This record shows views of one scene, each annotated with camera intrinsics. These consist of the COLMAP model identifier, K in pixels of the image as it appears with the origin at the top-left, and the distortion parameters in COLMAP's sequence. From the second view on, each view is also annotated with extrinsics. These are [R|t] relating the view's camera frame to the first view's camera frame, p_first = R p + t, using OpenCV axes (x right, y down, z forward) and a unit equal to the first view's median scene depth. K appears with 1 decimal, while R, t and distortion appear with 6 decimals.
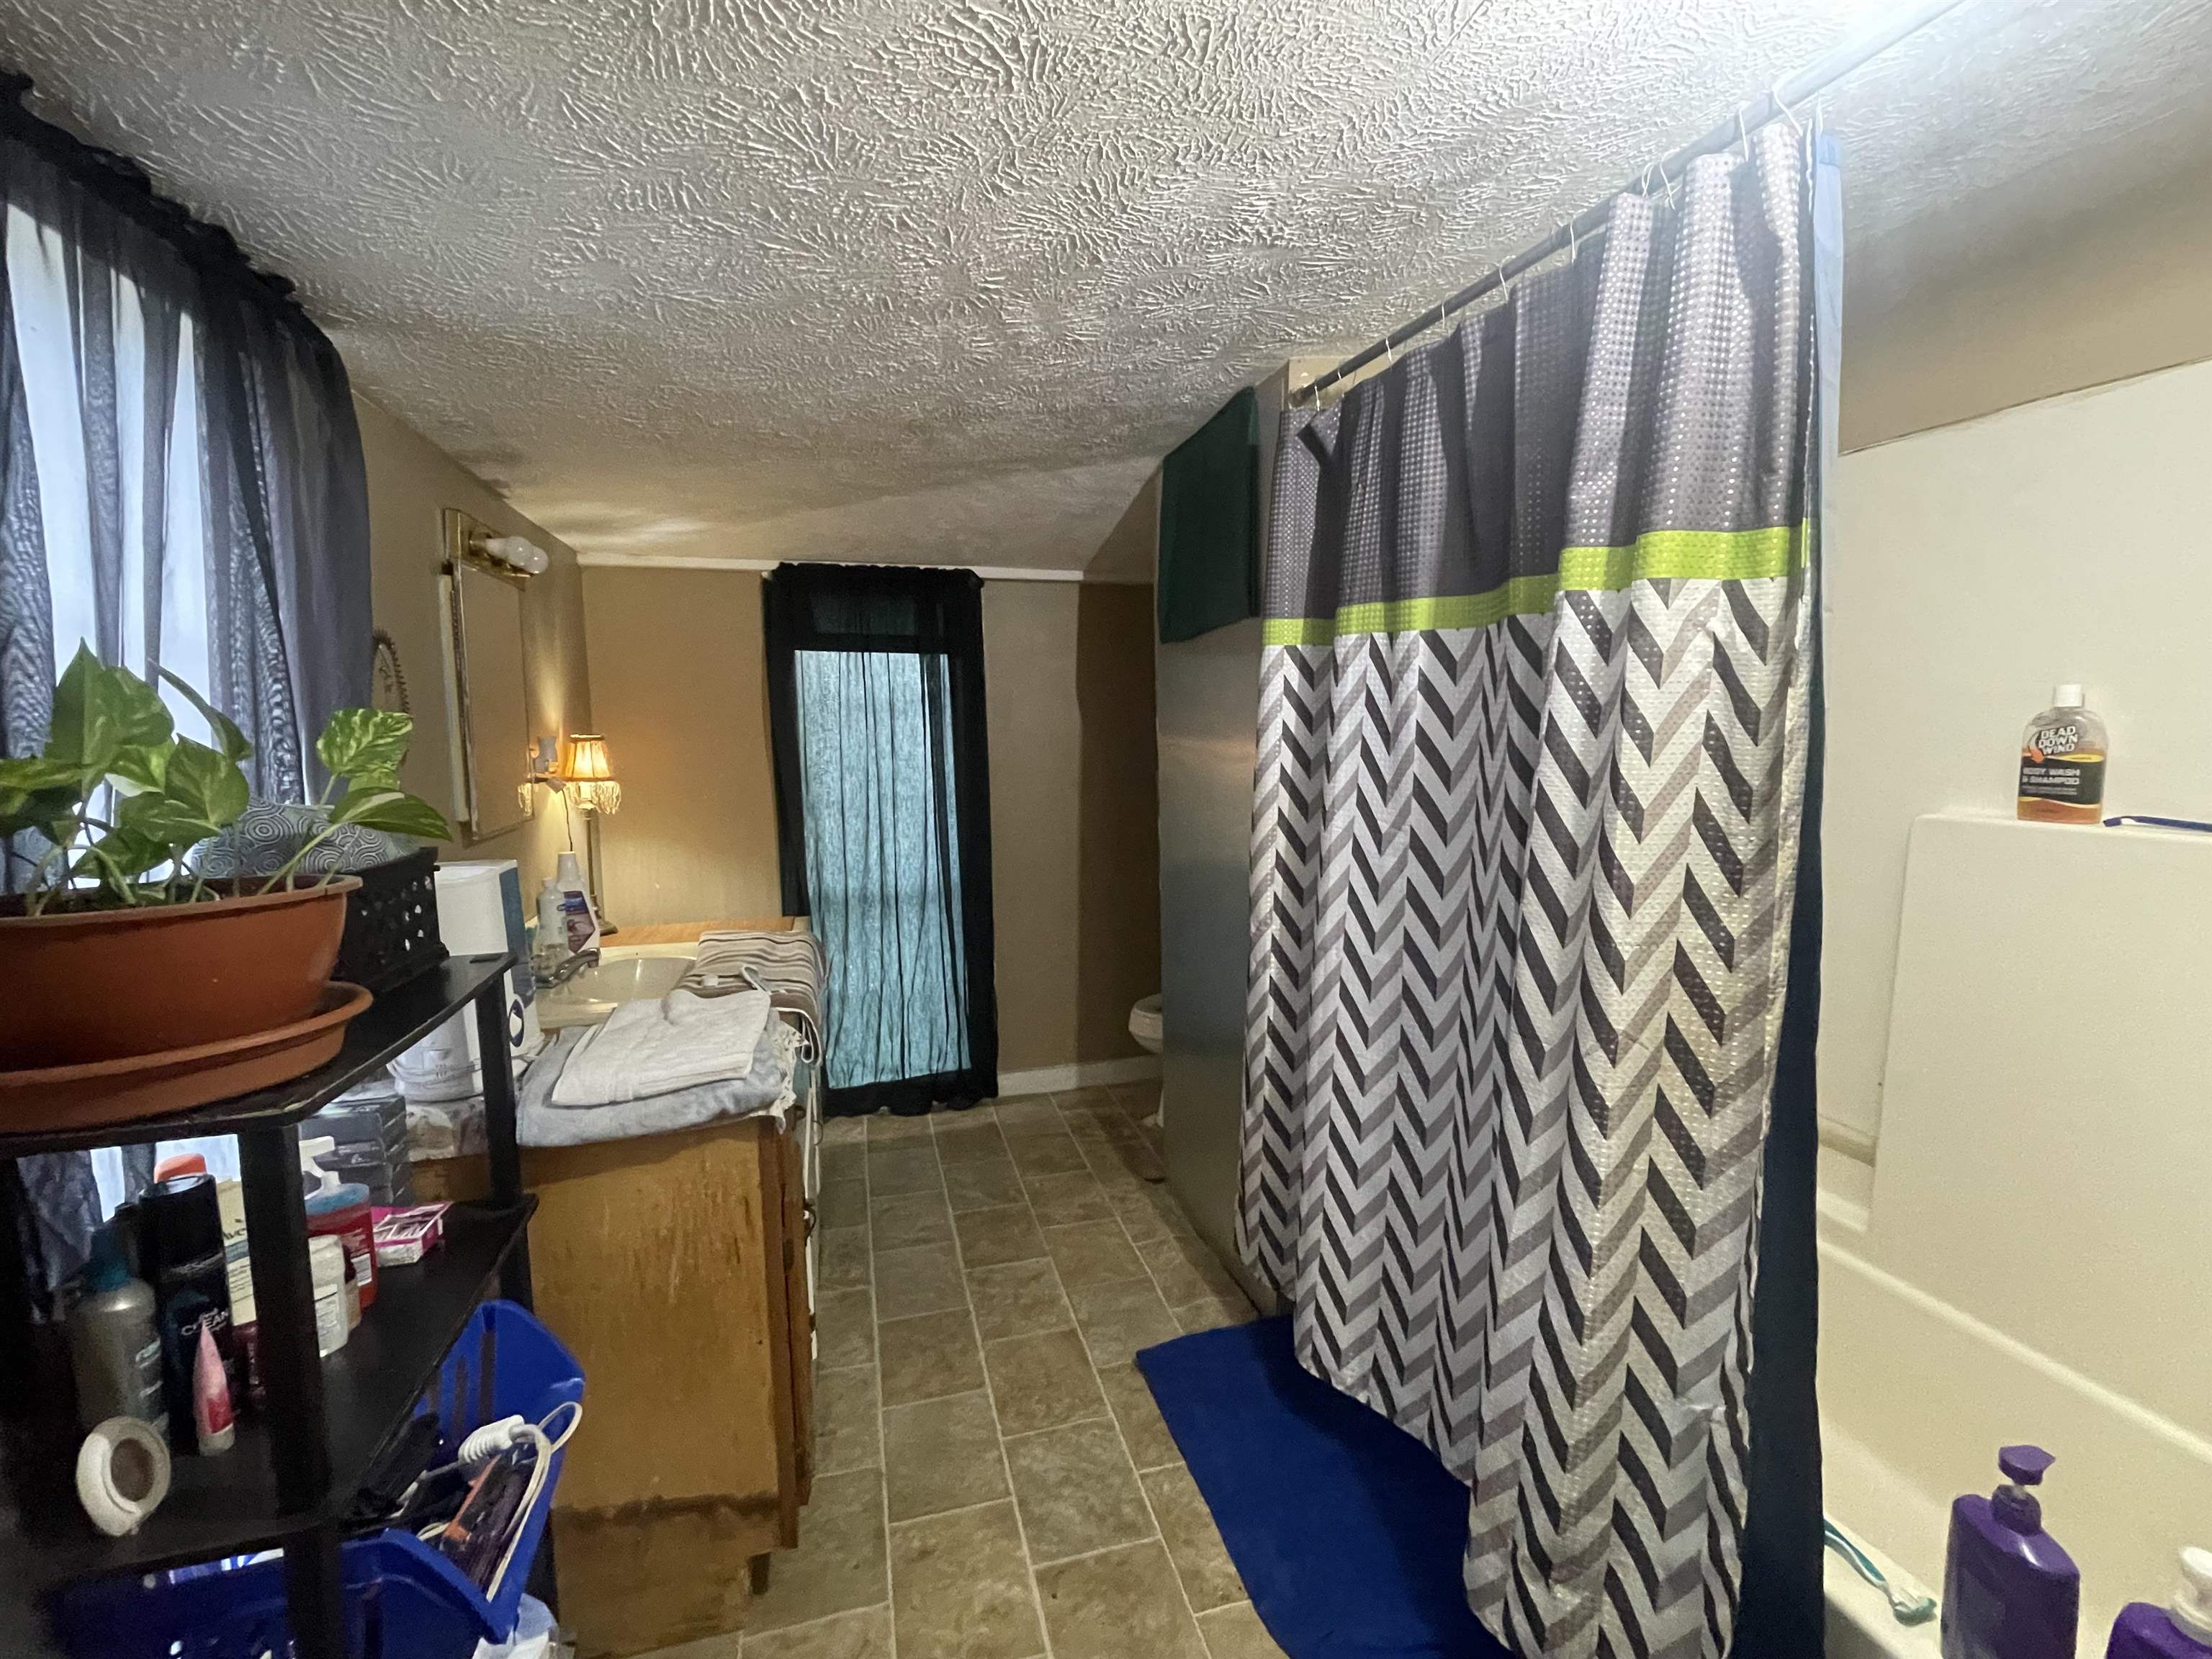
lens RADIAL K [[988.7, 0, 1099.5], [0, 988.7, 828.0], [0, 0, 1]] dist [-0.002460, -0.000321]
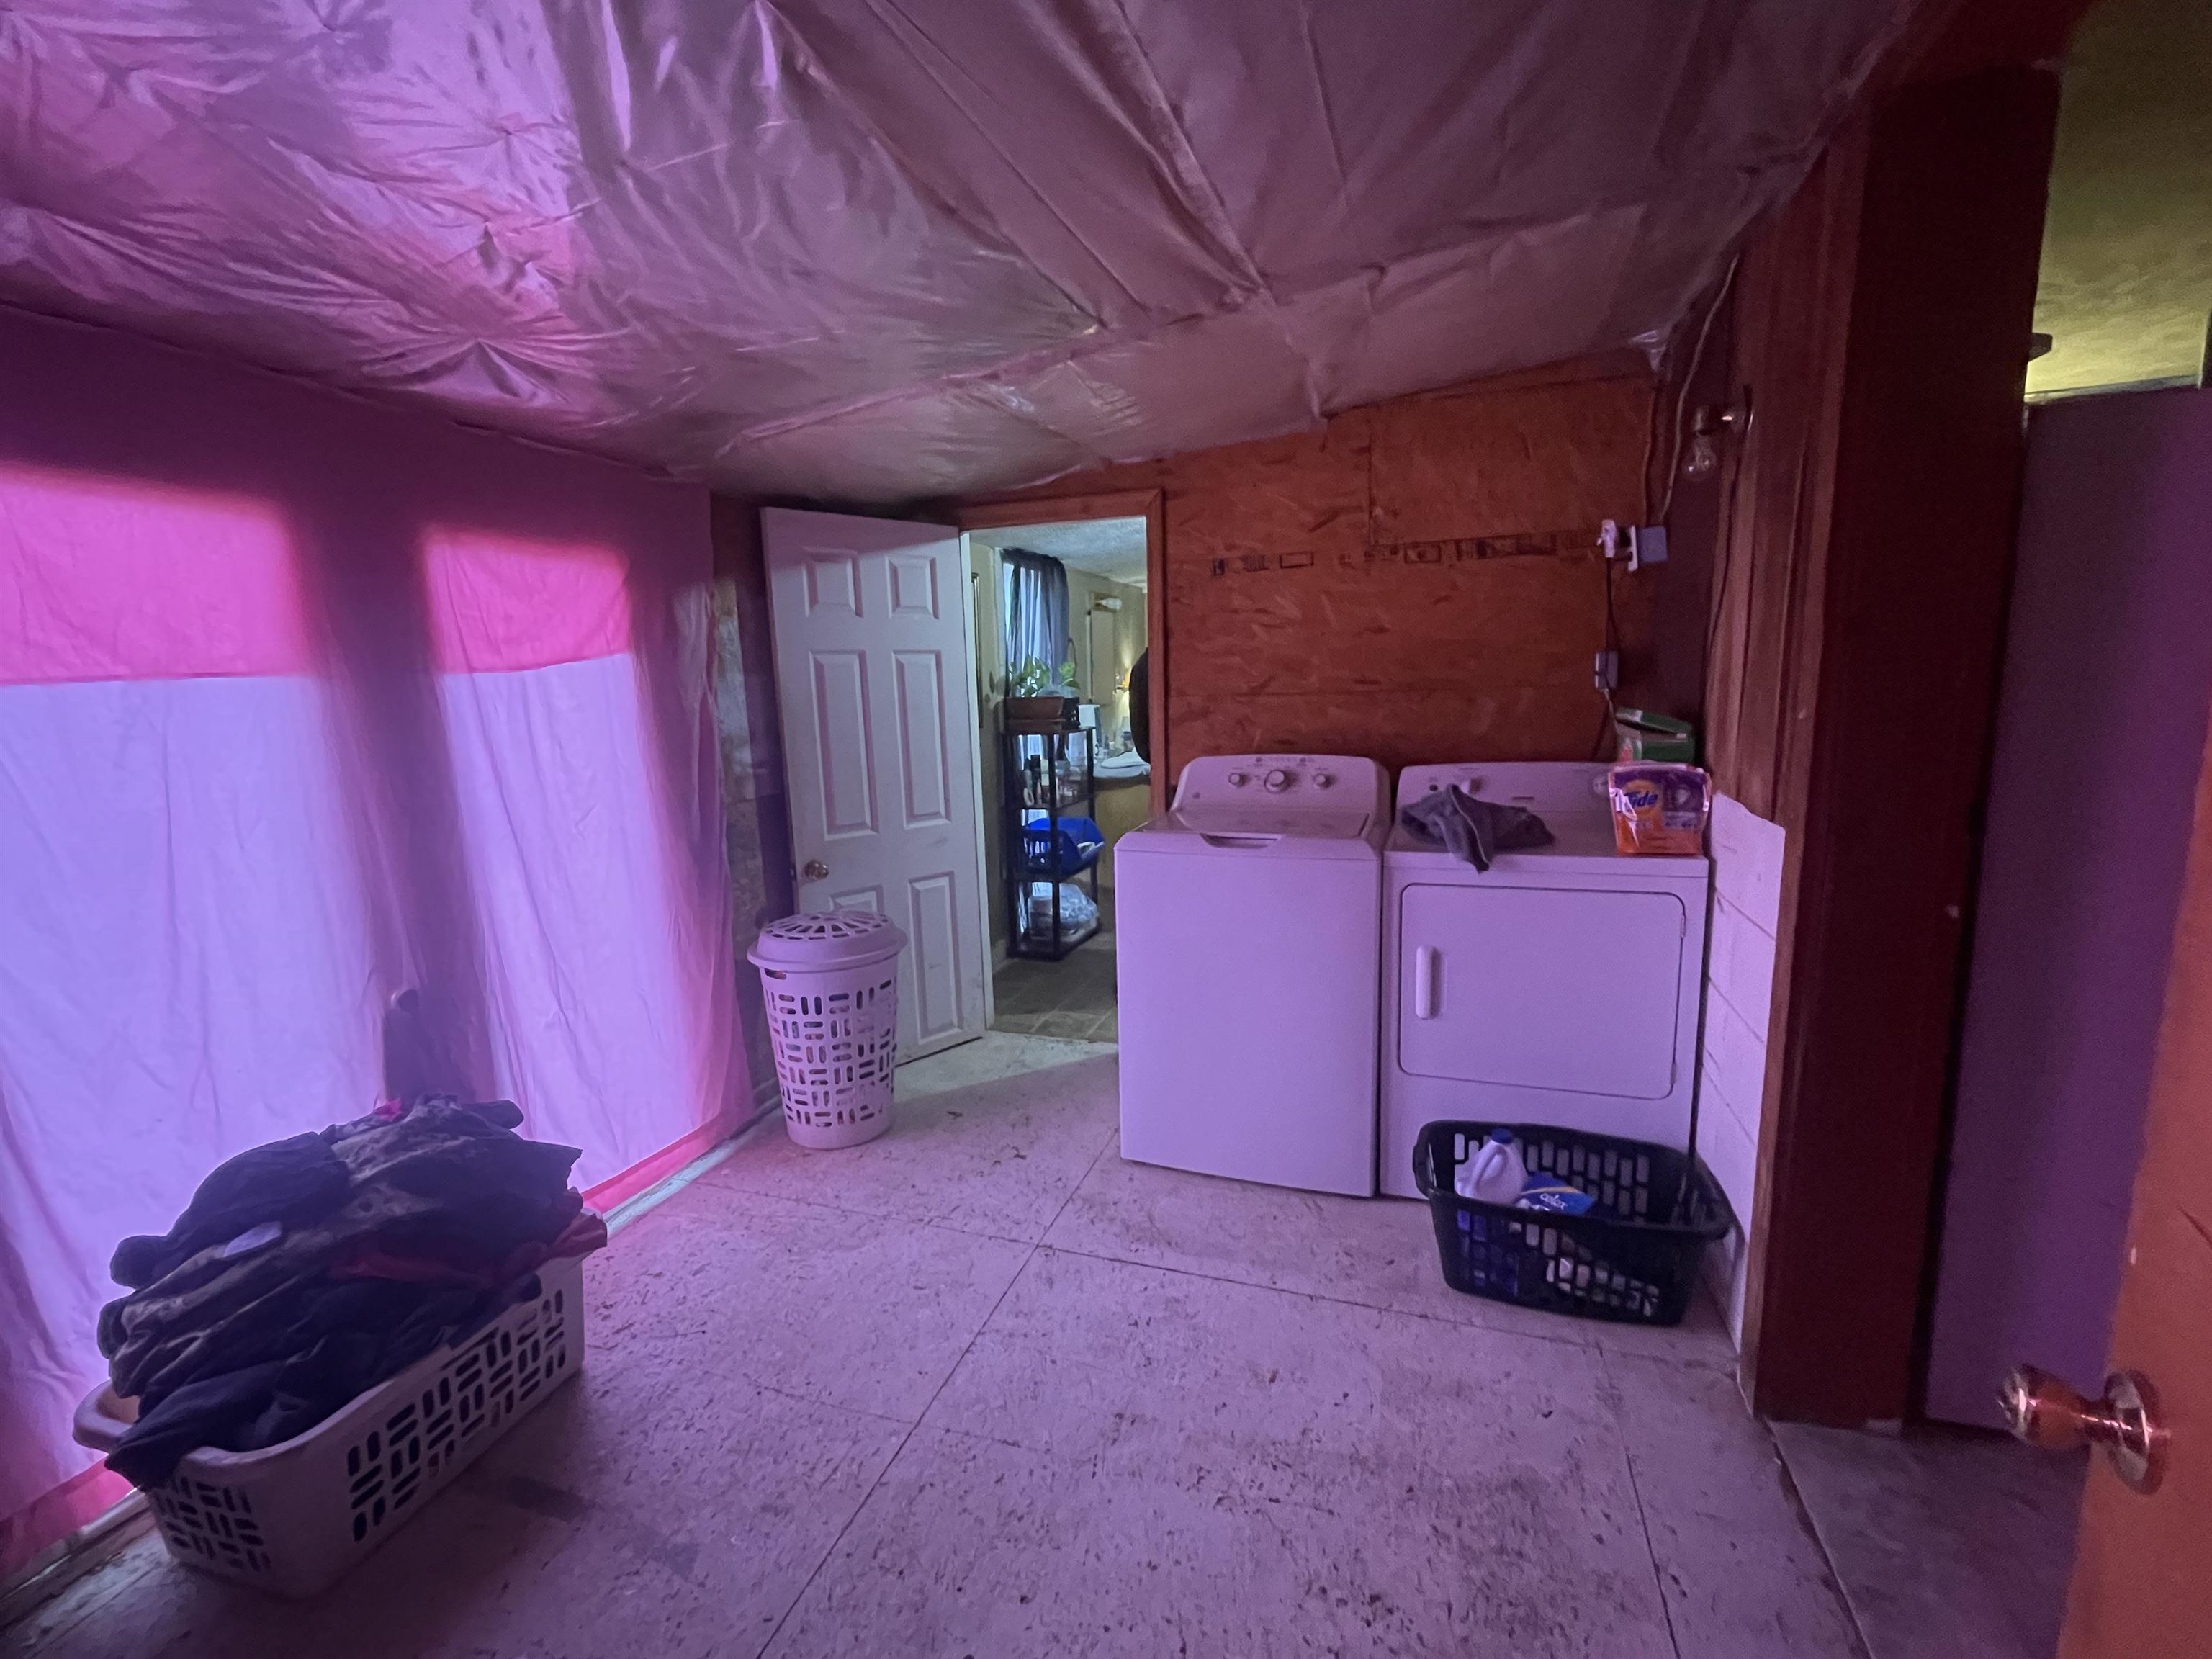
lens RADIAL K [[988.7, 0, 1099.5], [0, 988.7, 828.0], [0, 0, 1]] dist [-0.002460, -0.000321]
pose [[0.831989, 0.080849, -0.548870, 1.663599], [-0.046680, 0.996018, 0.075955, 0.239255], [0.552825, -0.037573, 0.832450, -2.349558]]
